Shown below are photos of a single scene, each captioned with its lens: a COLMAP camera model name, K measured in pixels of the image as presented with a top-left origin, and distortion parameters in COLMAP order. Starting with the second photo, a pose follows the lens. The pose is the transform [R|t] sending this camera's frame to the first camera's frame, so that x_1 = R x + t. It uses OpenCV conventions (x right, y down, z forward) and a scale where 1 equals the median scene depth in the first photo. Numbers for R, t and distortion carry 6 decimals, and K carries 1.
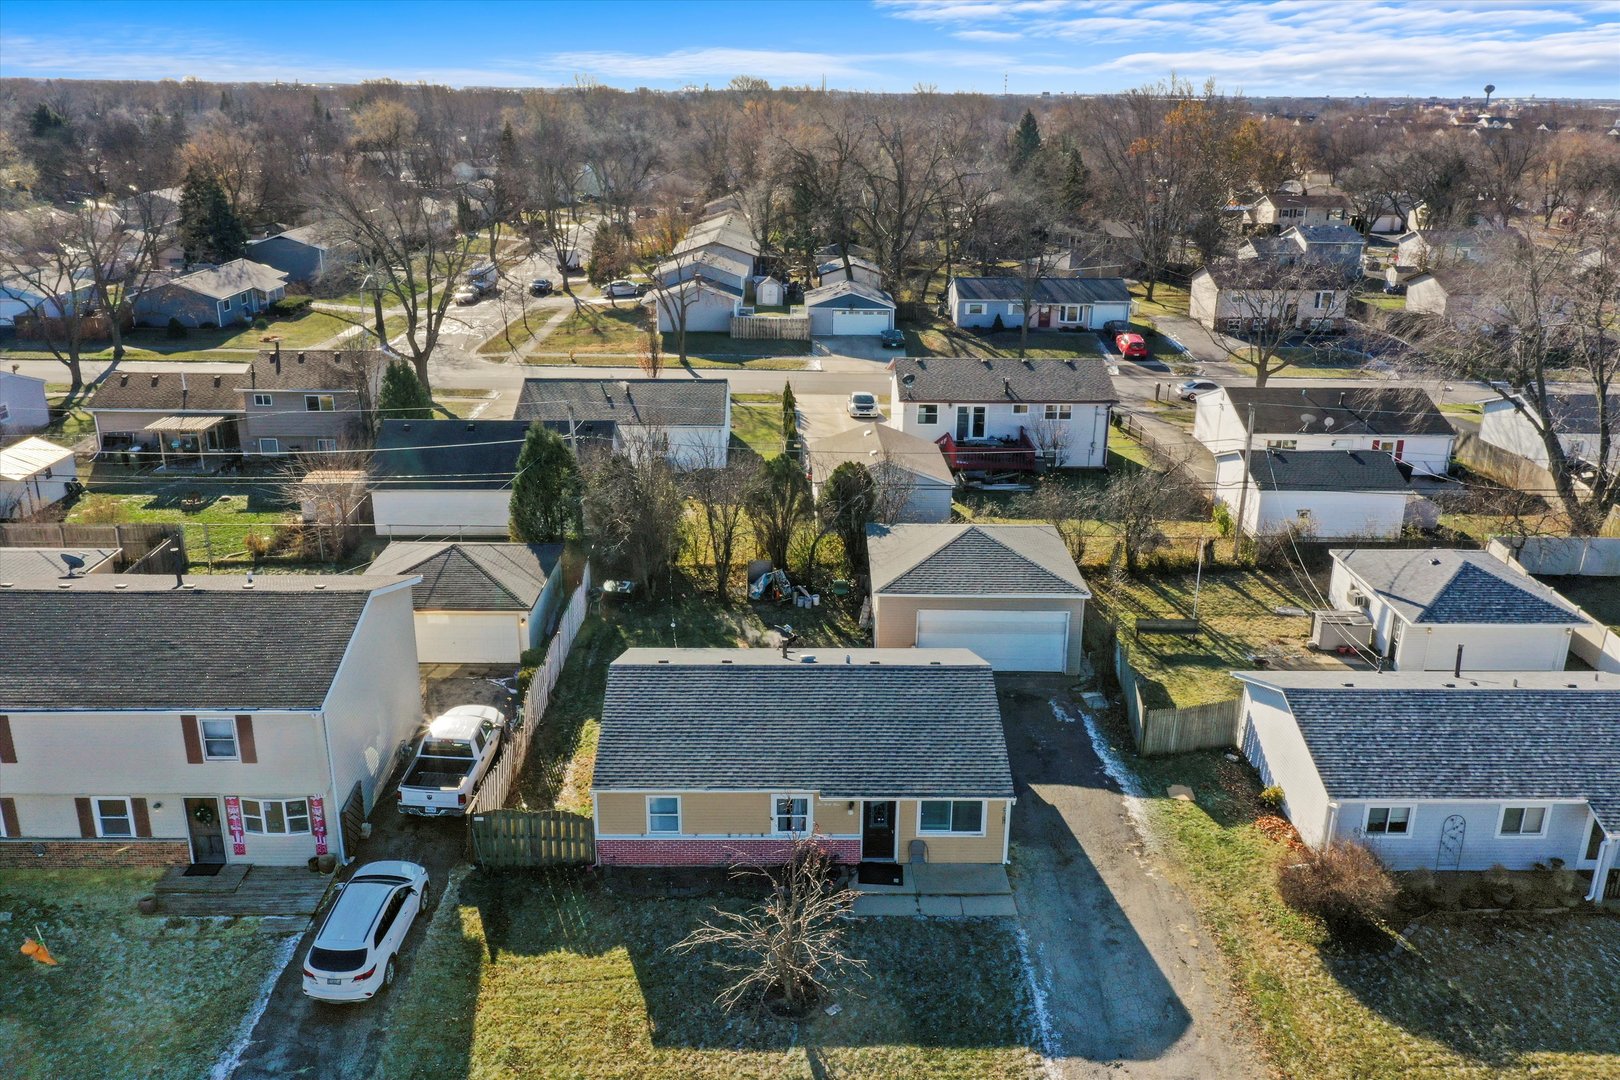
lens RADIAL K [[1282.6, 0, 810.0], [0, 1282.6, 540.0], [0, 0, 1]] dist [0.001622, 0.001396]
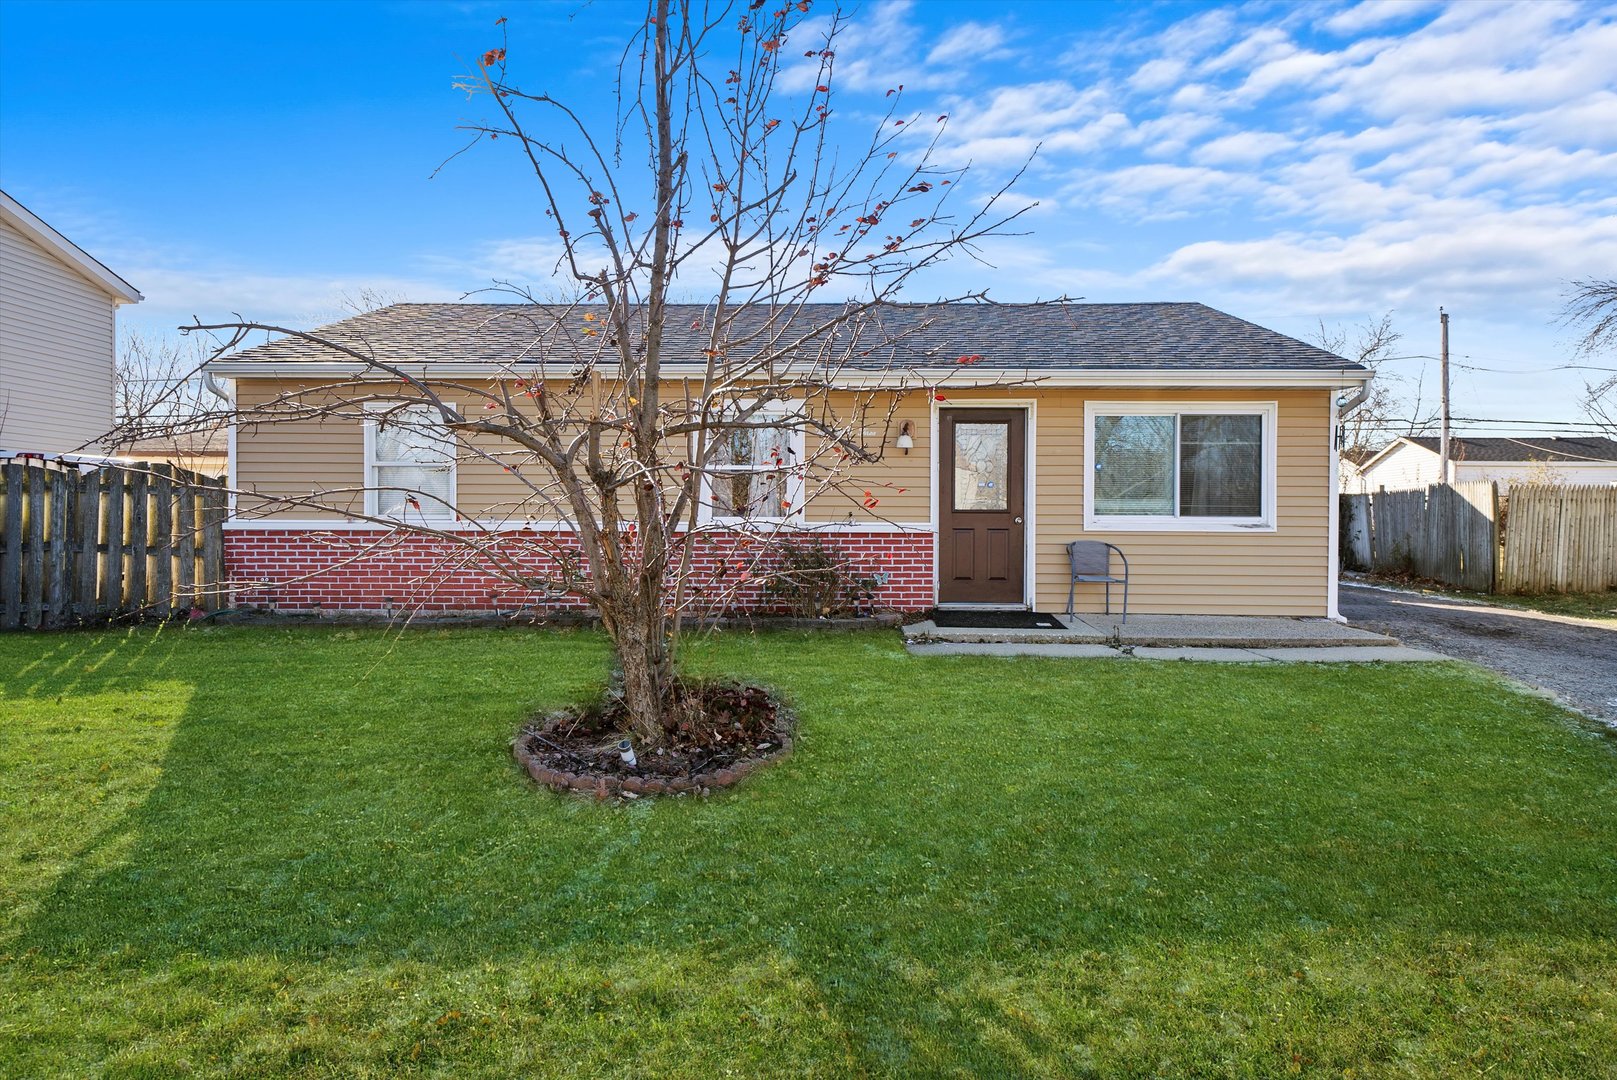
lens RADIAL K [[1067.2, 0, 808.5], [0, 1067.2, 540.0], [0, 0, 1]] dist [0.034403, 0.000669]
pose [[0.999109, -0.001982, -0.042164, 0.016550], [-0.011029, 0.951937, -0.306095, 0.329660], [0.040744, 0.306287, 0.951067, 0.706593]]
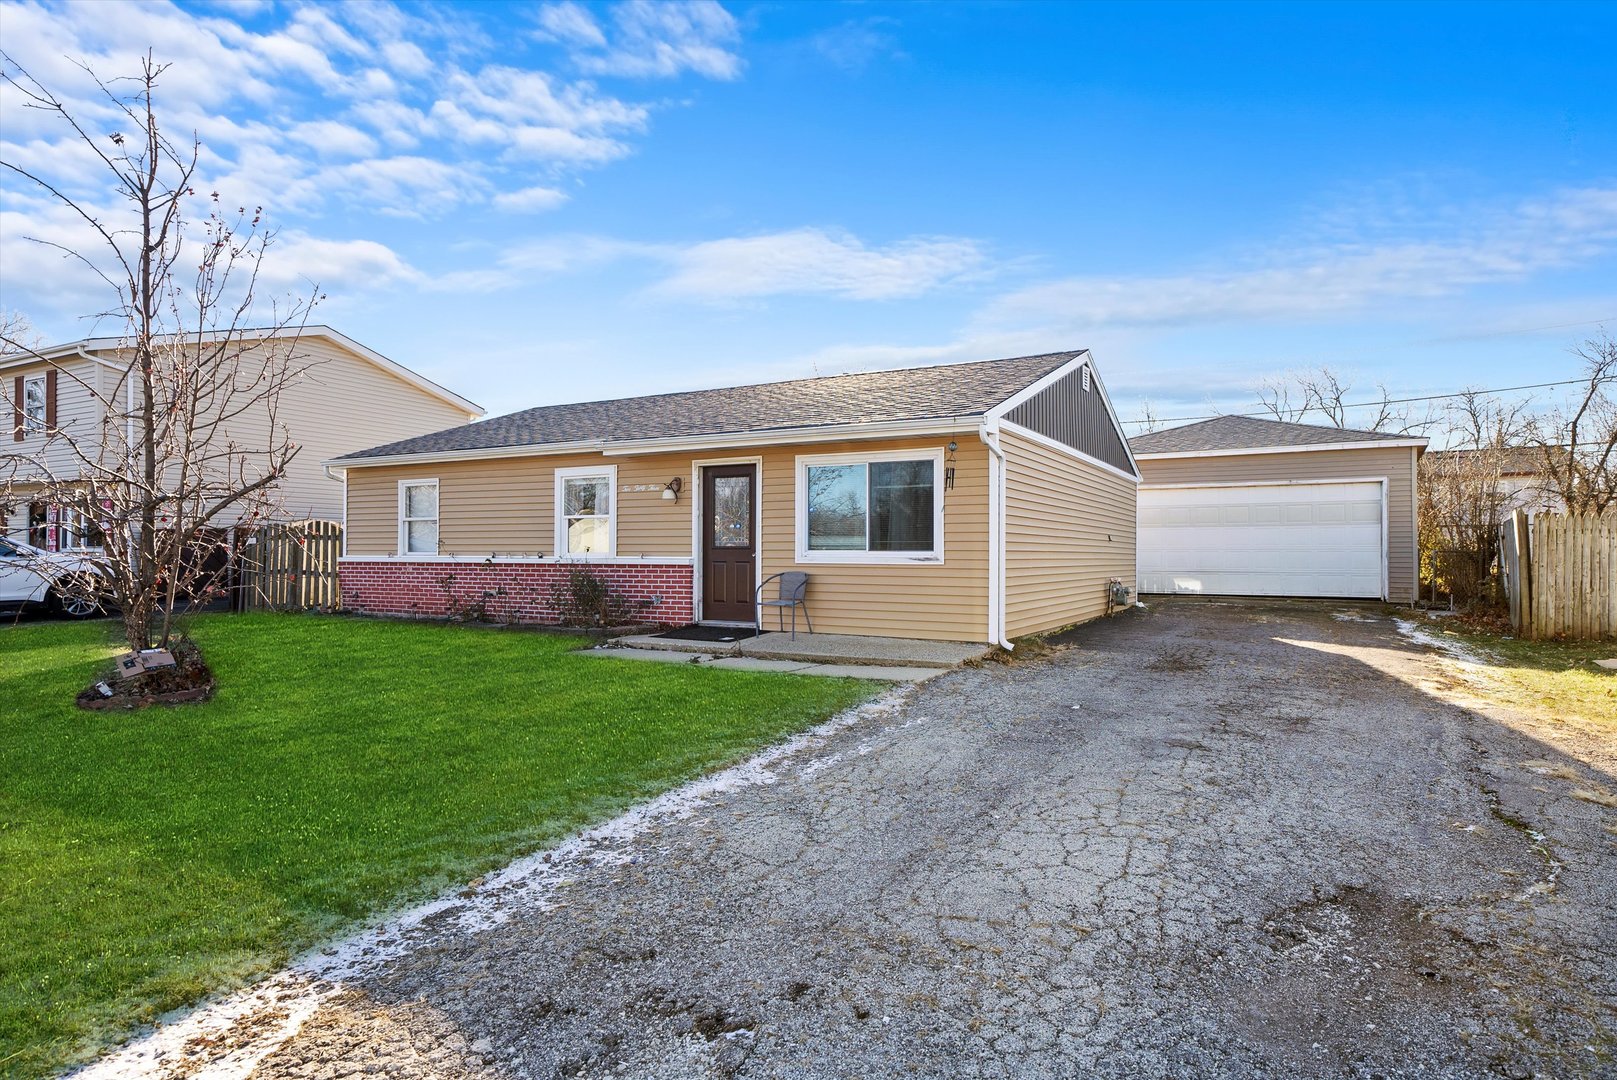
lens RADIAL K [[921.0, 0, 808.5], [0, 921.0, 540.0], [0, 0, 1]] dist [0.020179, 0.003038]
pose [[0.863588, -0.013732, -0.504010, 0.247140], [-0.159776, 0.940657, -0.299394, 0.319275], [0.478212, 0.339082, 0.810146, 0.742832]]
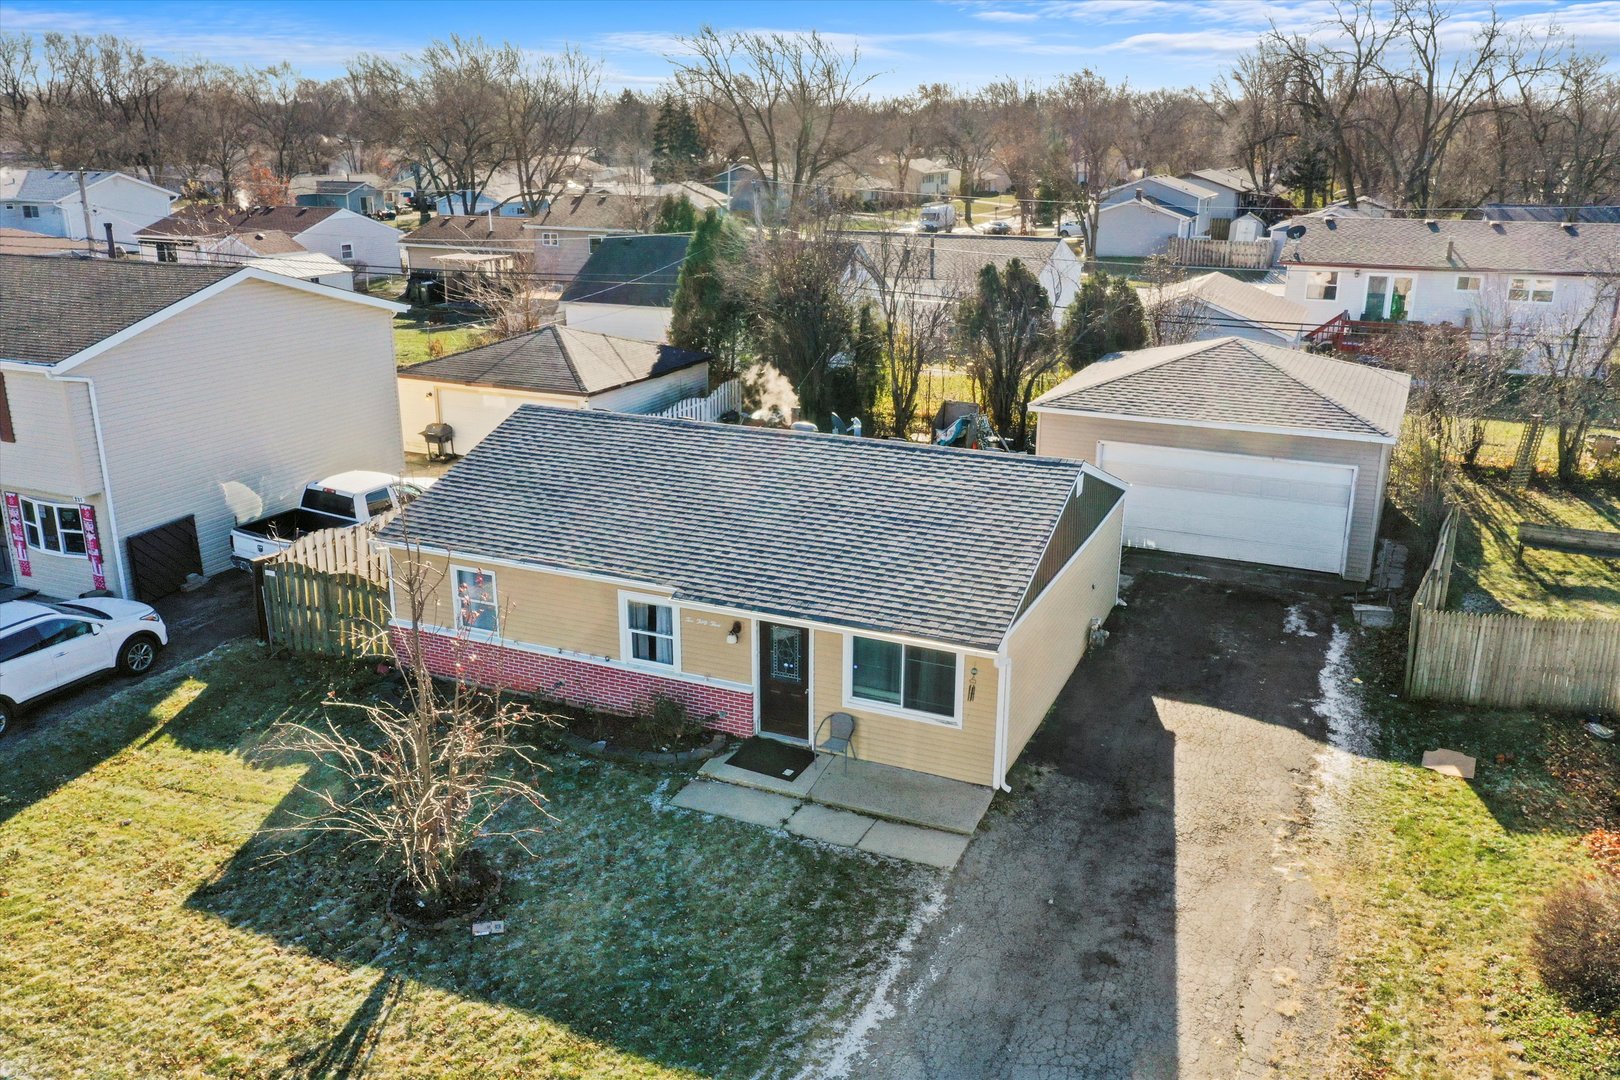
lens RADIAL K [[1310.1, 0, 813.9], [0, 1310.1, 531.8], [0, 0, 1]] dist [0.009202, -0.002676]
pose [[0.906300, 0.117593, -0.405946, 0.294482], [-0.133528, 0.990983, -0.011044, 0.164214], [0.400987, 0.064215, 0.913830, 0.468721]]
